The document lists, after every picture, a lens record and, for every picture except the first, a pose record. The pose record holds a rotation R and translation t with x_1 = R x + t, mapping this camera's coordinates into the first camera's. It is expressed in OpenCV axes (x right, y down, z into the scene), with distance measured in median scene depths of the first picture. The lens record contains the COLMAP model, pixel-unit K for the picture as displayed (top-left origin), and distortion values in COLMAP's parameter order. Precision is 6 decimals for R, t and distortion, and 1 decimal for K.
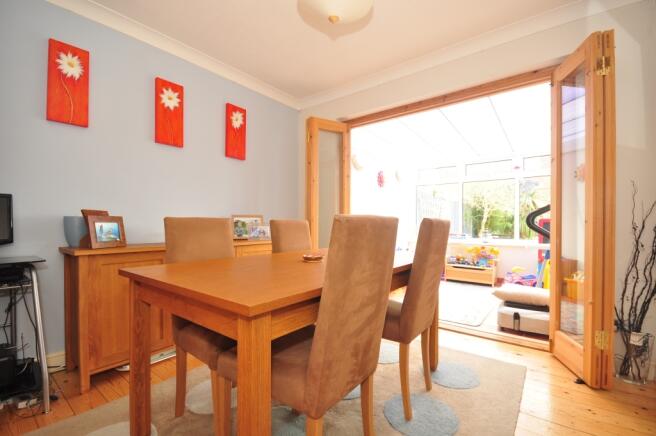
lens RADIAL K [[288.0, 0, 328.1], [0, 288.0, 221.5], [0, 0, 1]] dist [0.002308, 0.000226]
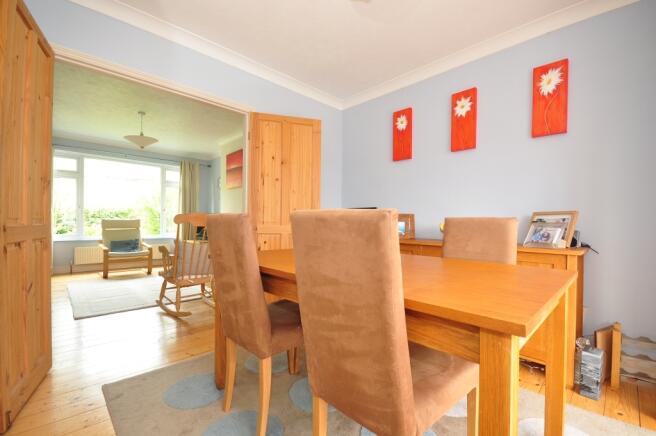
lens RADIAL K [[288.0, 0, 327.9], [0, 288.0, 222.7], [0, 0, 1]] dist [0.002308, 0.000226]
pose [[-0.136183, -0.008396, -0.990648, 0.561481], [-0.009060, 0.999933, -0.007229, 0.016246], [0.990642, 0.007991, -0.136250, 0.635255]]
